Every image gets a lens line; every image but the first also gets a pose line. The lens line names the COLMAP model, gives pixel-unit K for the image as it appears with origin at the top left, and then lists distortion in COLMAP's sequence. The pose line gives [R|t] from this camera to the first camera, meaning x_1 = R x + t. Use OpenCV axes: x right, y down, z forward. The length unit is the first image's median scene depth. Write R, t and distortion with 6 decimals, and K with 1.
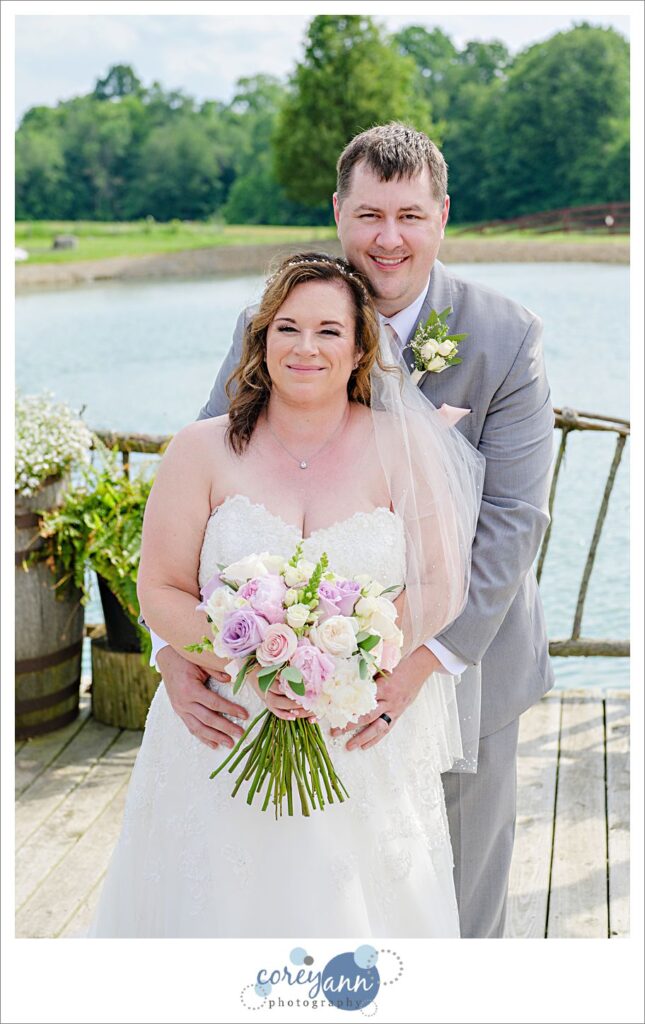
lens RADIAL K [[1933.0, 0, 322.5], [0, 1933.0, 512.0], [0, 0, 1]] dist [0.014523, -0.045918]
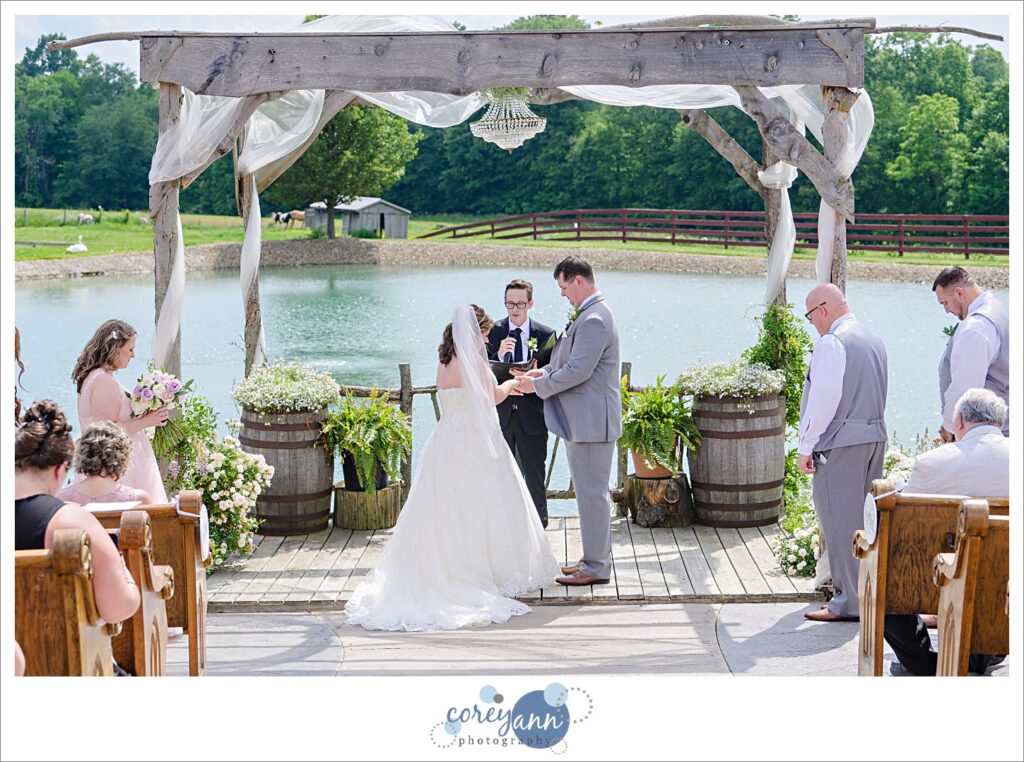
lens RADIAL K [[2566.4, 0, 512.0], [0, 2566.4, 381.0], [0, 0, 1]] dist [-0.045281, -0.365240]
pose [[0.992087, 0.010007, 0.125156, -0.060045], [-0.001218, 0.997539, -0.070100, 0.031315], [-0.125549, 0.069393, 0.989658, -0.369724]]
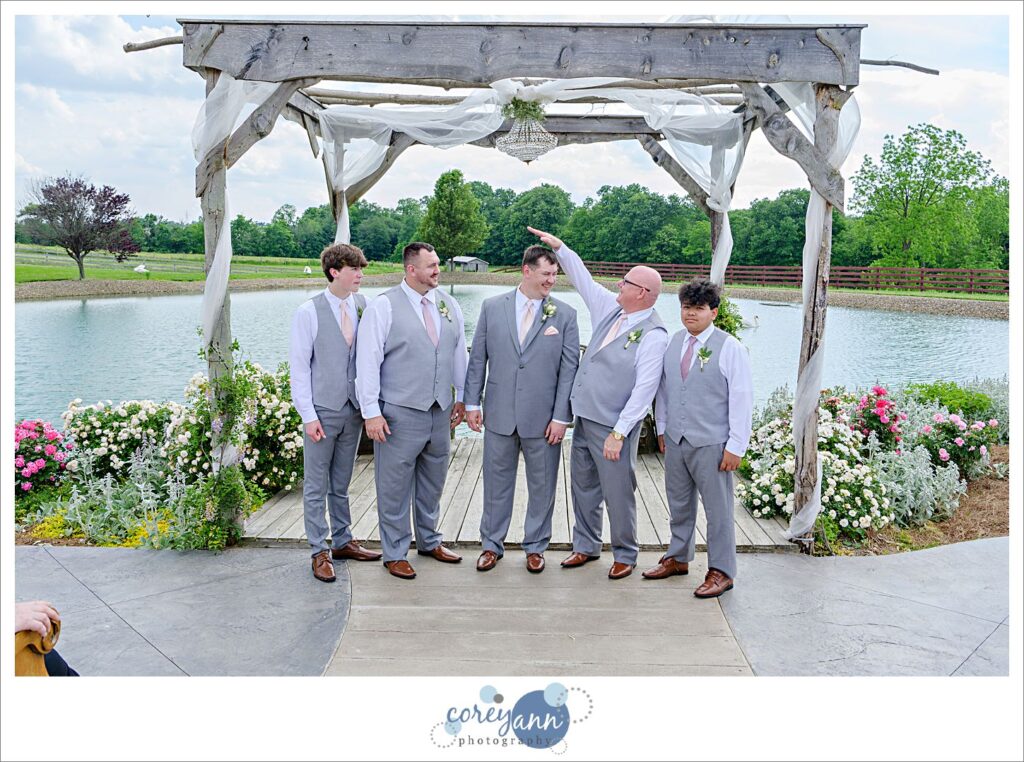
lens RADIAL K [[855.2, 0, 523.4], [0, 855.2, 366.9], [0, 0, 1]] dist [-0.050673, -0.002873]
pose [[0.992566, 0.025722, 0.118961, -0.019681], [-0.022519, 0.999349, -0.028193, 0.004851], [-0.119608, 0.025304, 0.992499, -0.057929]]
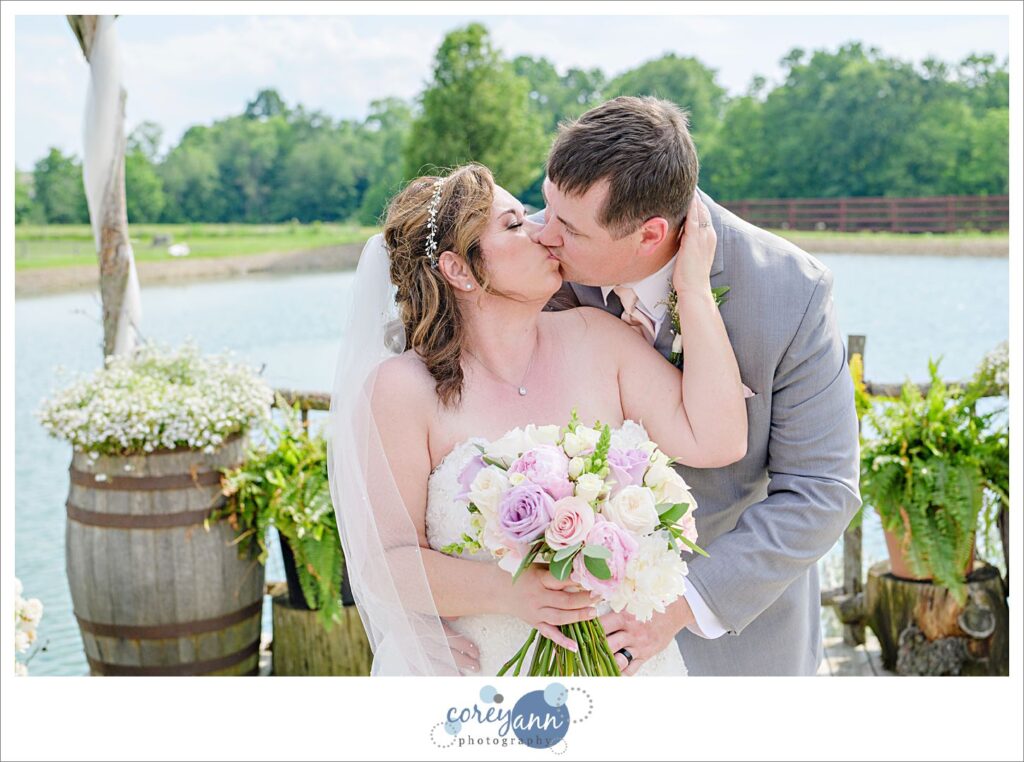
lens RADIAL K [[1659.2, 0, 512.0], [0, 1659.2, 381.0], [0, 0, 1]] dist [0.008485, 0.128118]
pose [[0.998984, -0.008402, 0.044270, -0.007182], [0.010951, 0.998277, -0.057653, 0.001124], [-0.043709, 0.058079, 0.997355, 0.028992]]
